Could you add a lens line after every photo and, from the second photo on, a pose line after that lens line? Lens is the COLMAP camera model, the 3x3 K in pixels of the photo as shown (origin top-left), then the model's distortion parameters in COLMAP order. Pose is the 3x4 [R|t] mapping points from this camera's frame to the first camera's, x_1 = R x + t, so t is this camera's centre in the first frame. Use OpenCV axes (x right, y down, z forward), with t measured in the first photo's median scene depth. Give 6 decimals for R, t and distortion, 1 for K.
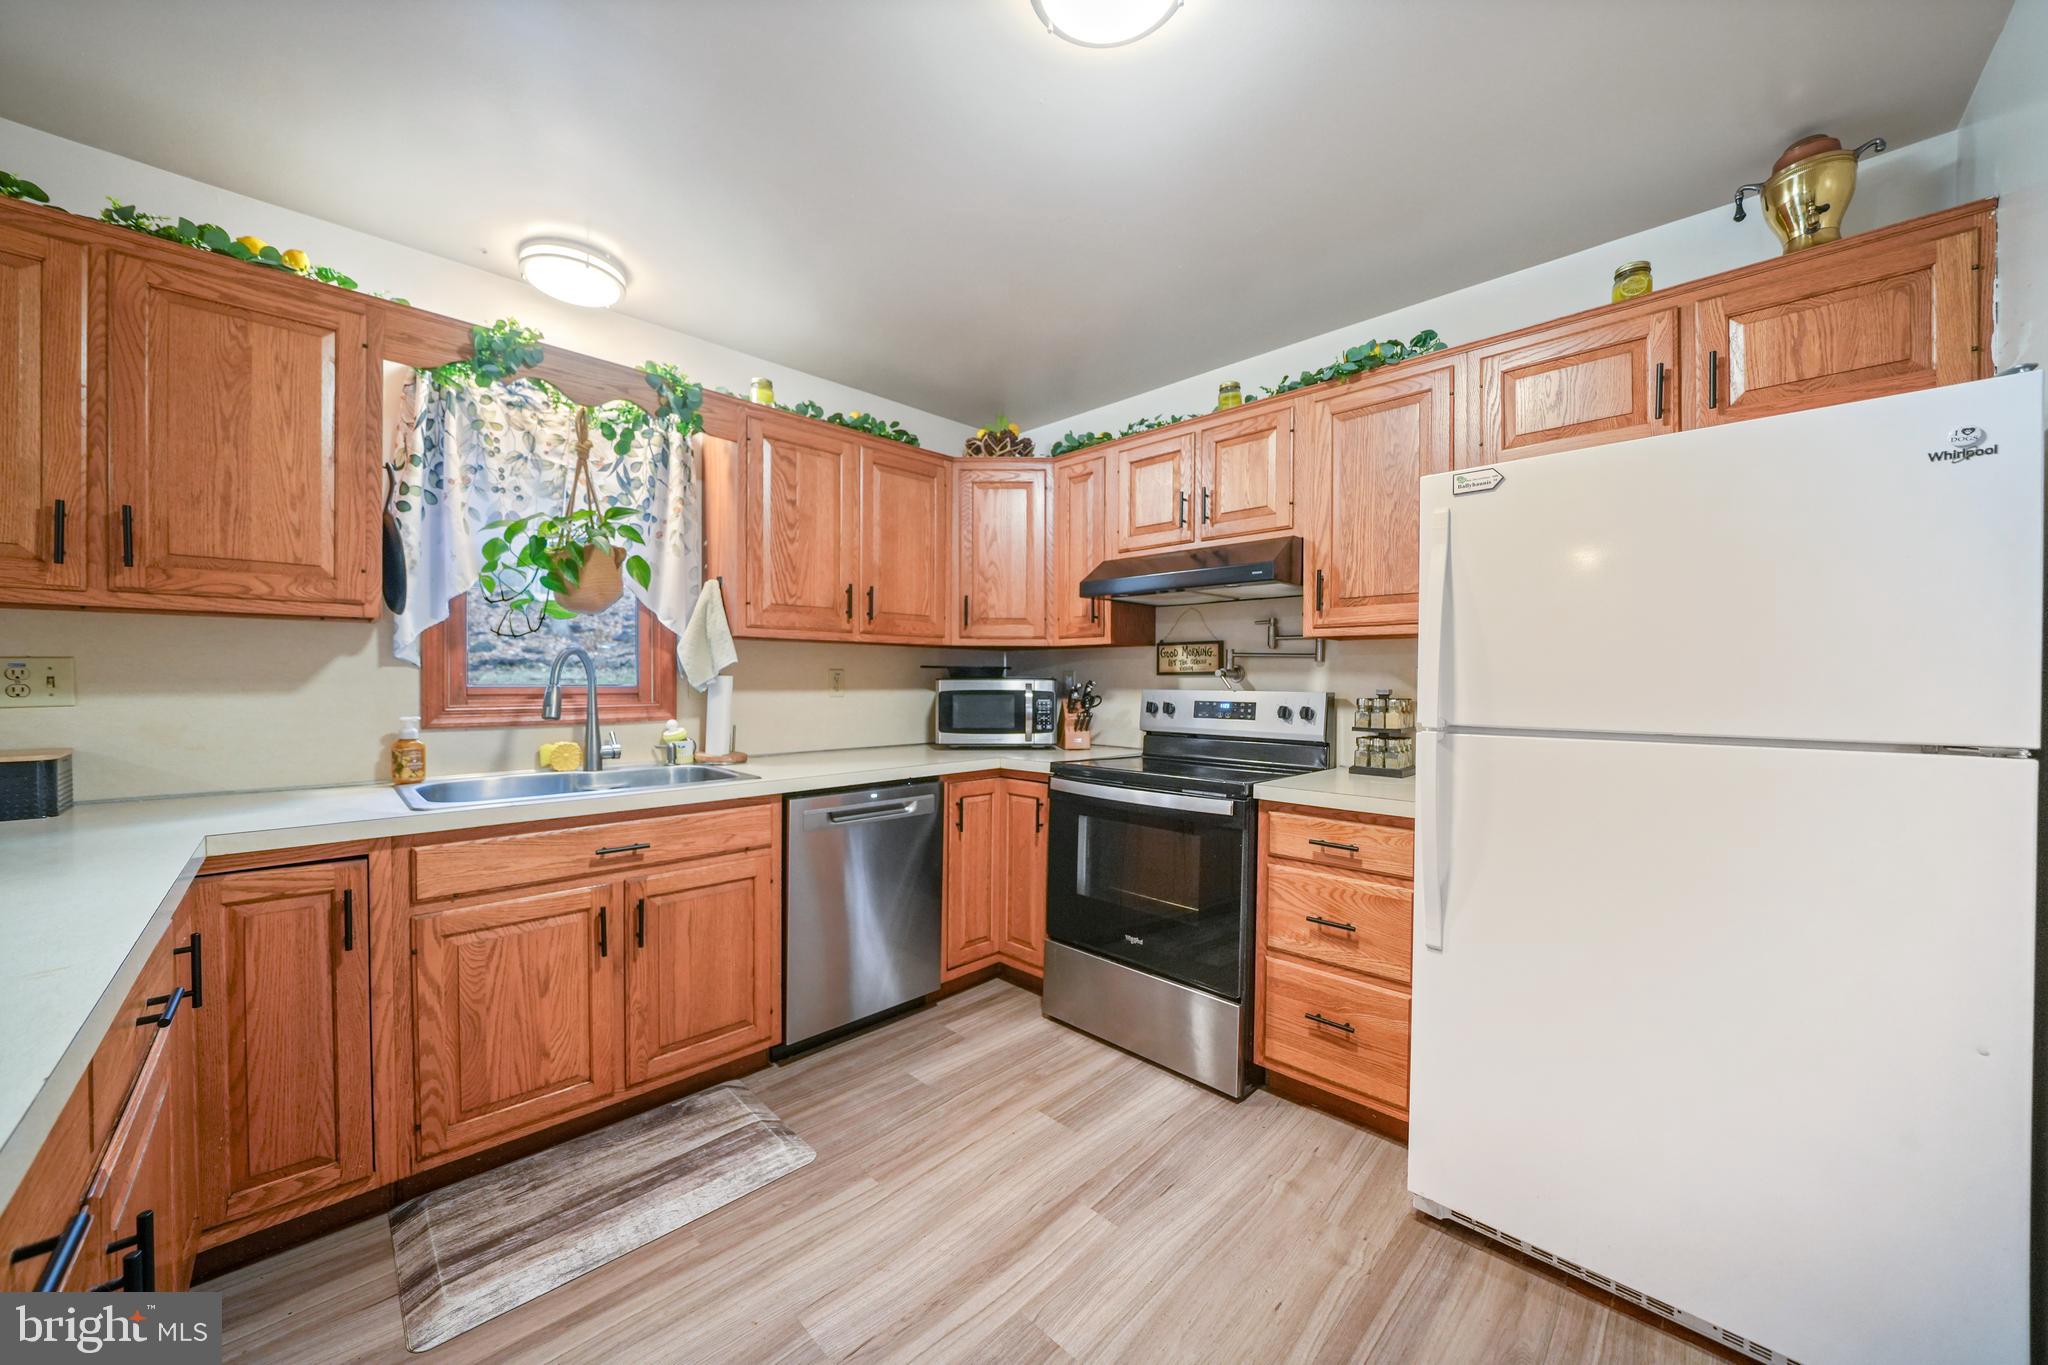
lens RADIAL K [[737.3, 0, 1019.9], [0, 737.3, 687.5], [0, 0, 1]] dist [-0.012409, -0.000077]
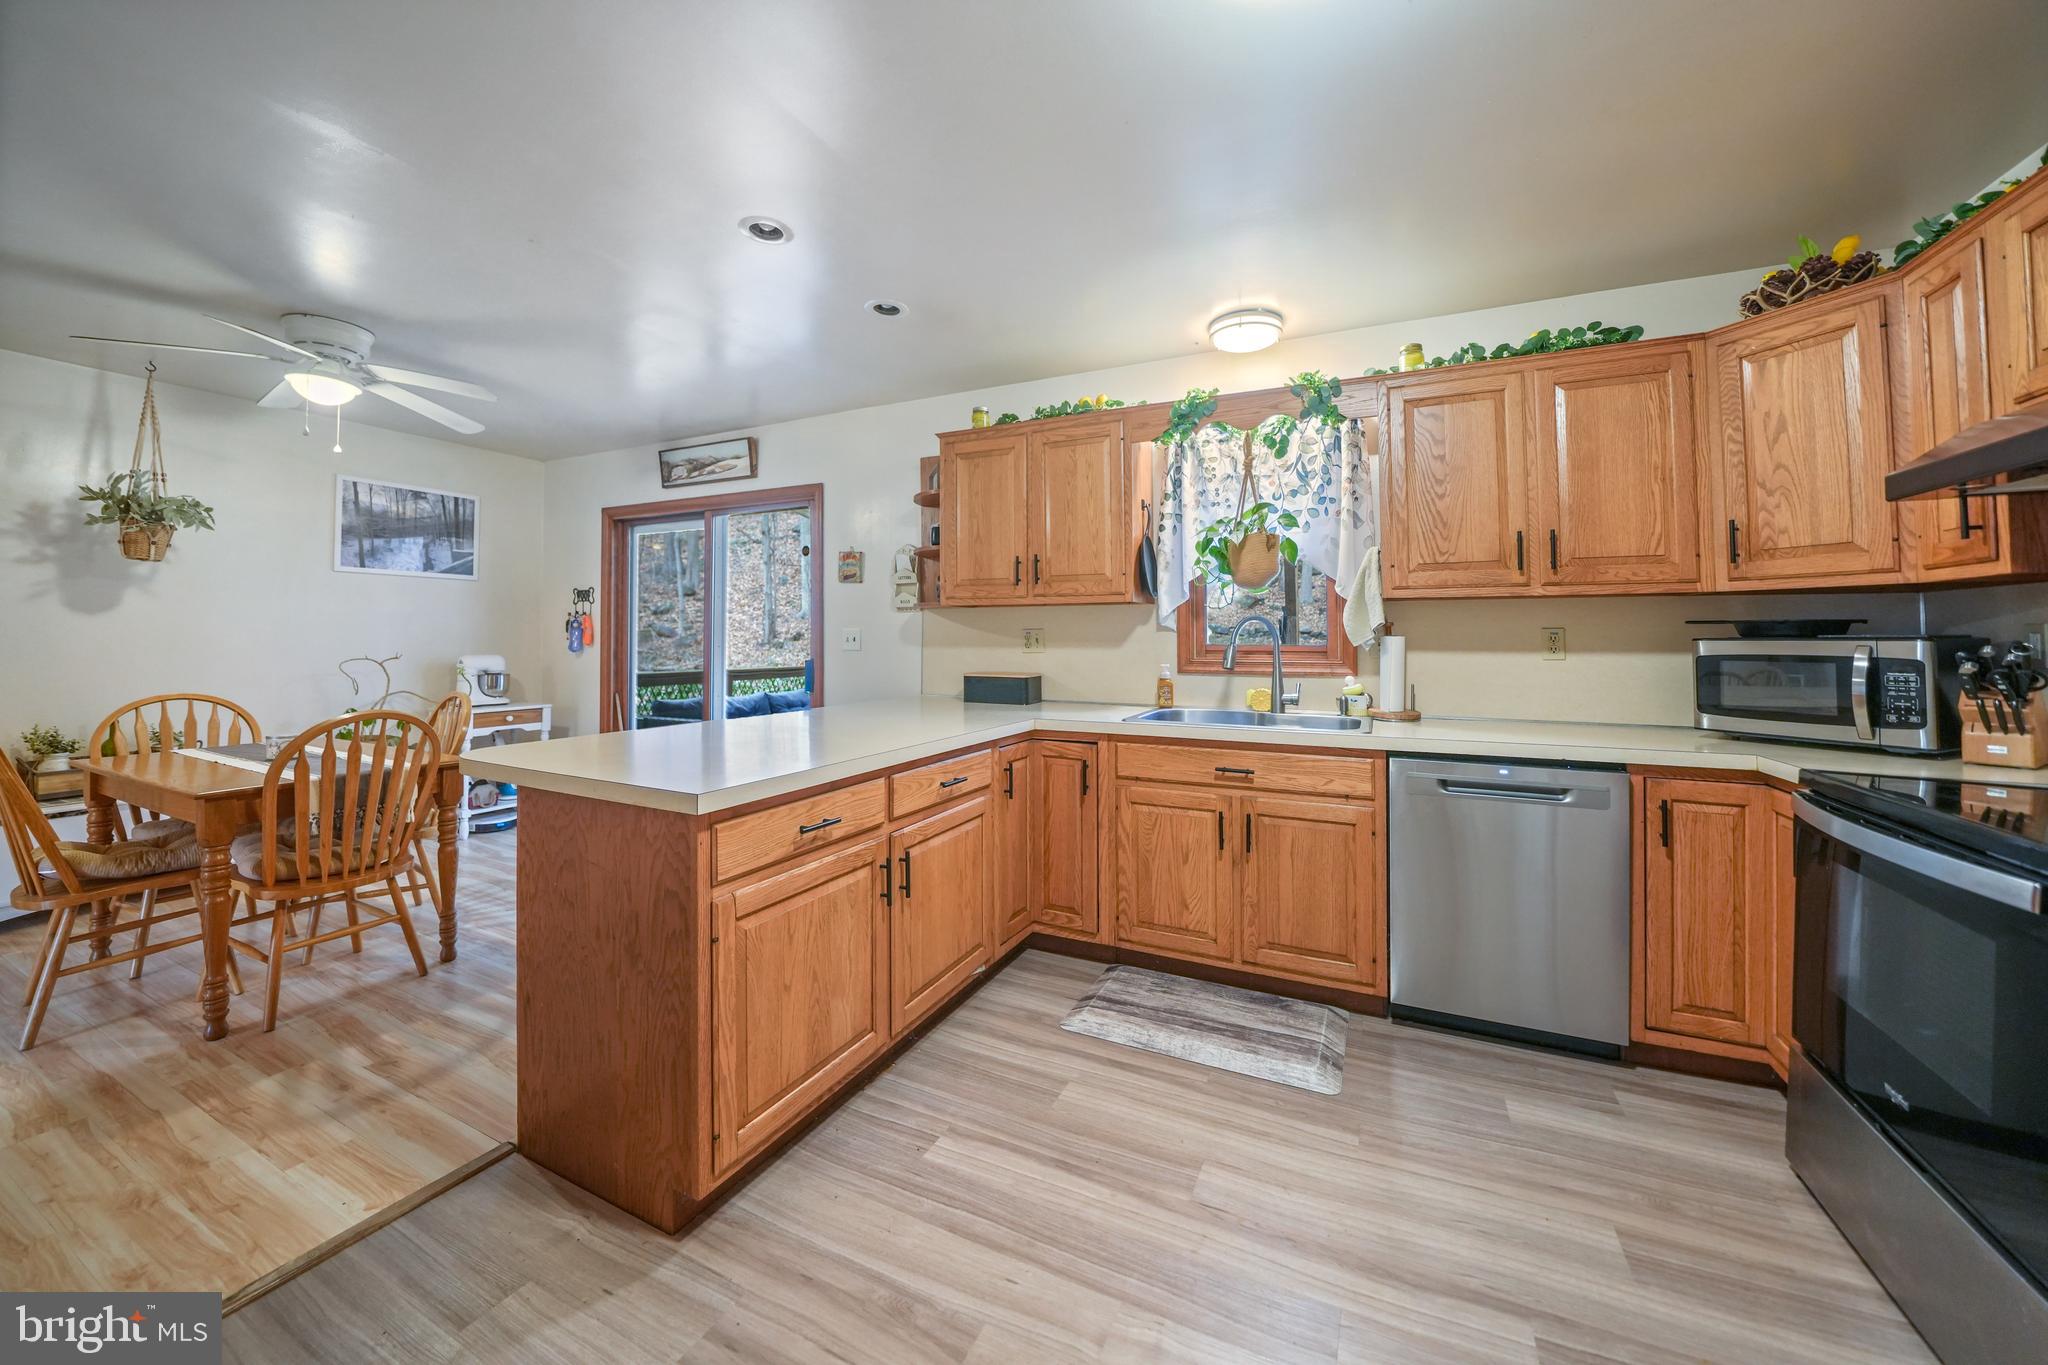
lens RADIAL K [[744.5, 0, 1024.9], [0, 744.5, 627.1], [0, 0, 1]] dist [-0.013150, 0.000252]
pose [[0.336163, -0.017084, -0.941649, 0.493501], [-0.011246, 0.999691, -0.022152, 0.000516], [0.941737, 0.018037, 0.335867, 0.181683]]
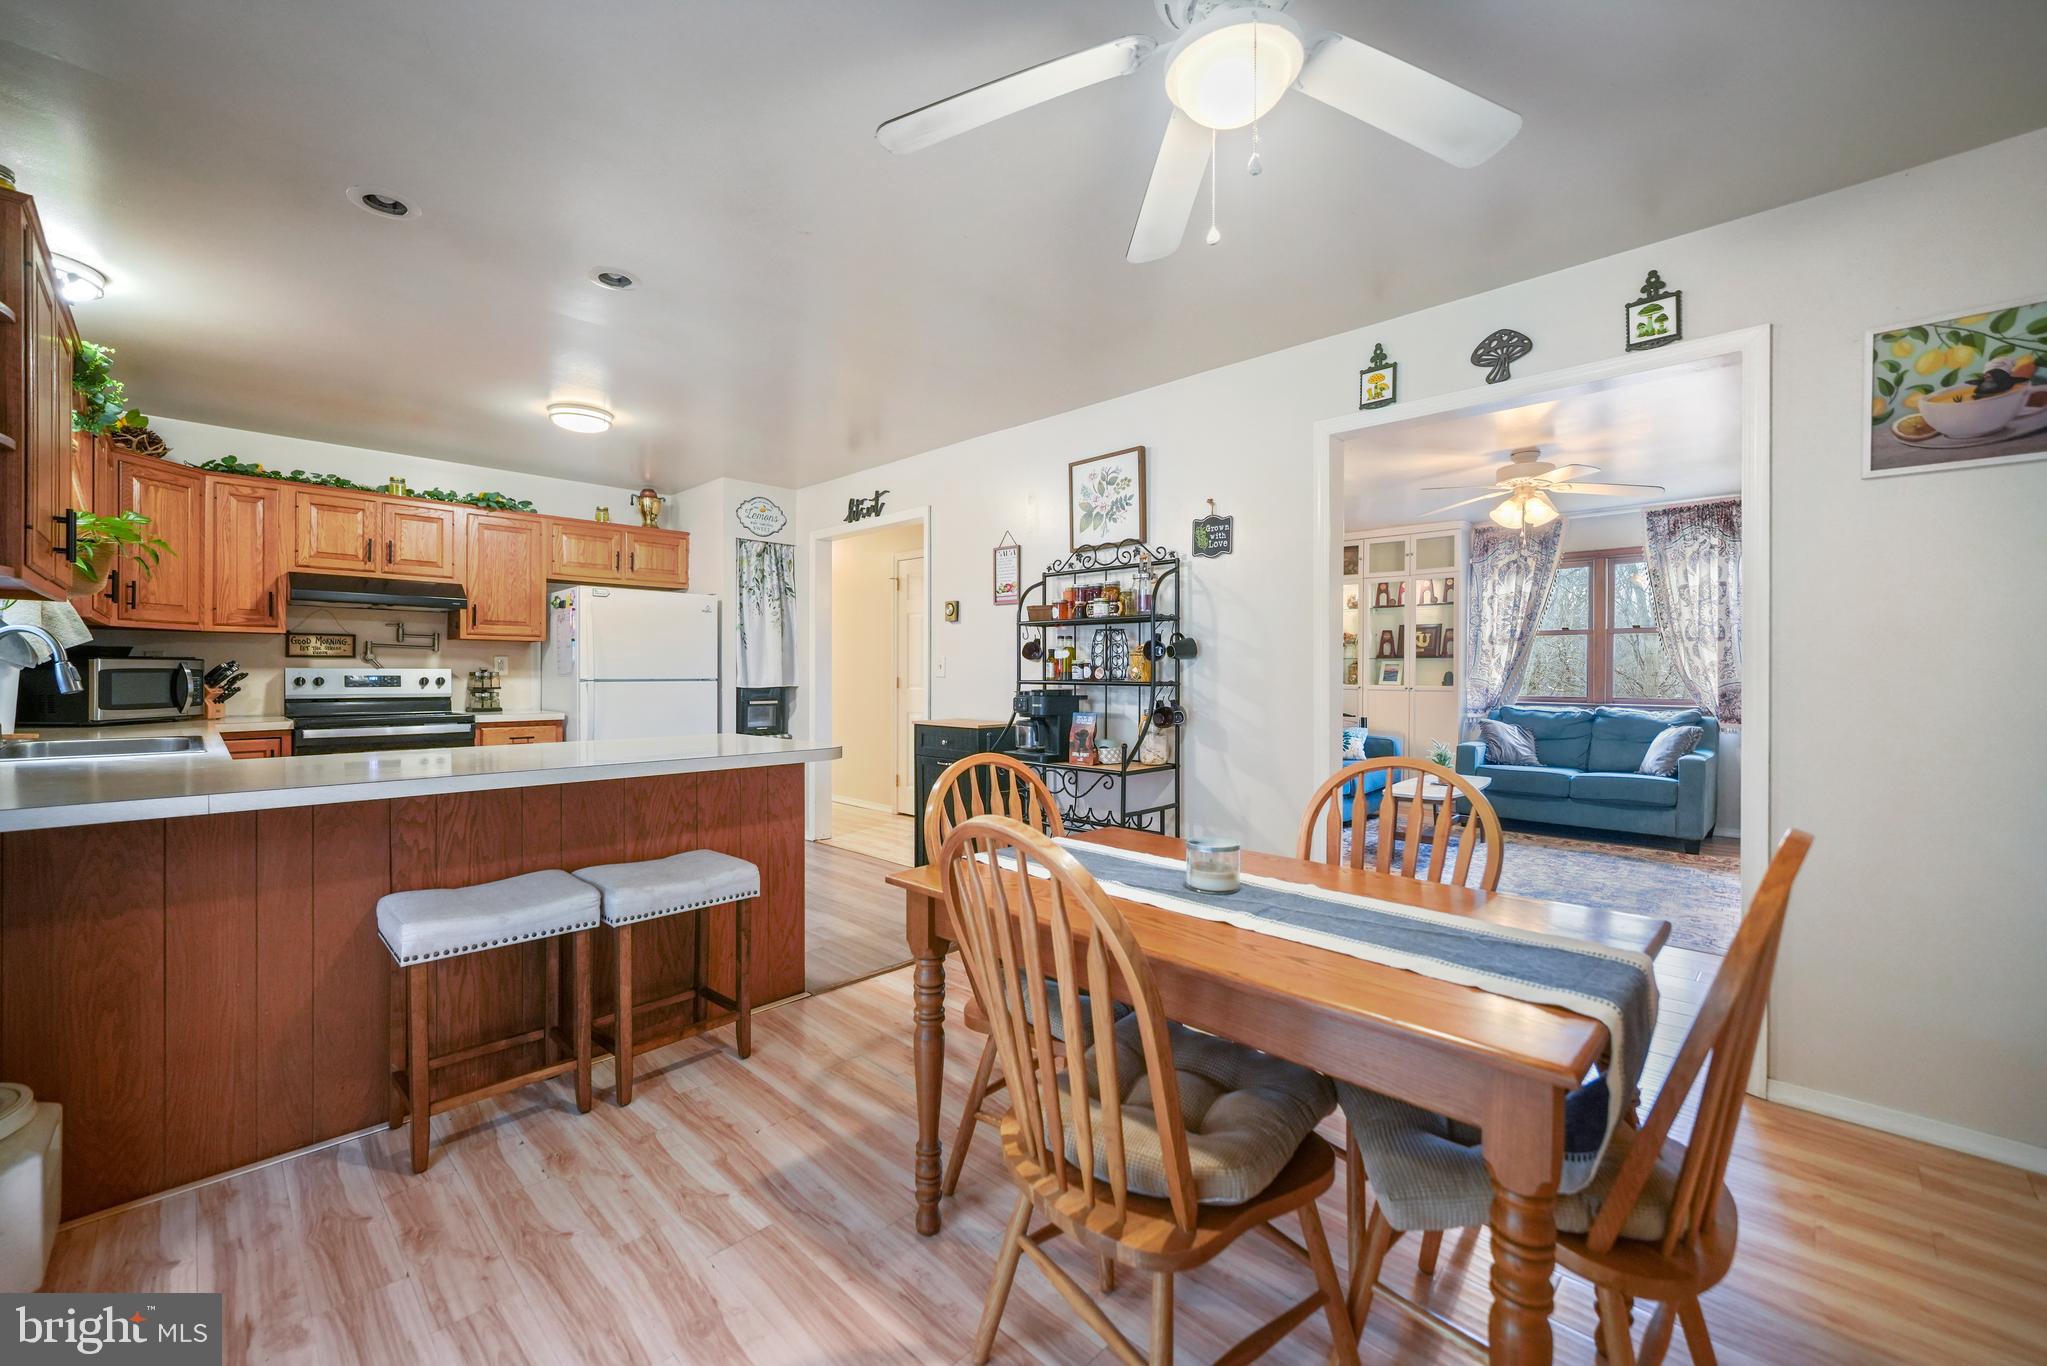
lens RADIAL K [[826.7, 0, 1019.6], [0, 826.7, 676.9], [0, 0, 1]] dist [-0.000290, 0.000026]
pose [[-0.011291, -0.007291, 0.999910, -1.786462], [0.006073, 0.999954, 0.007360, 0.021424], [-0.999918, 0.006155, -0.011246, -0.393508]]
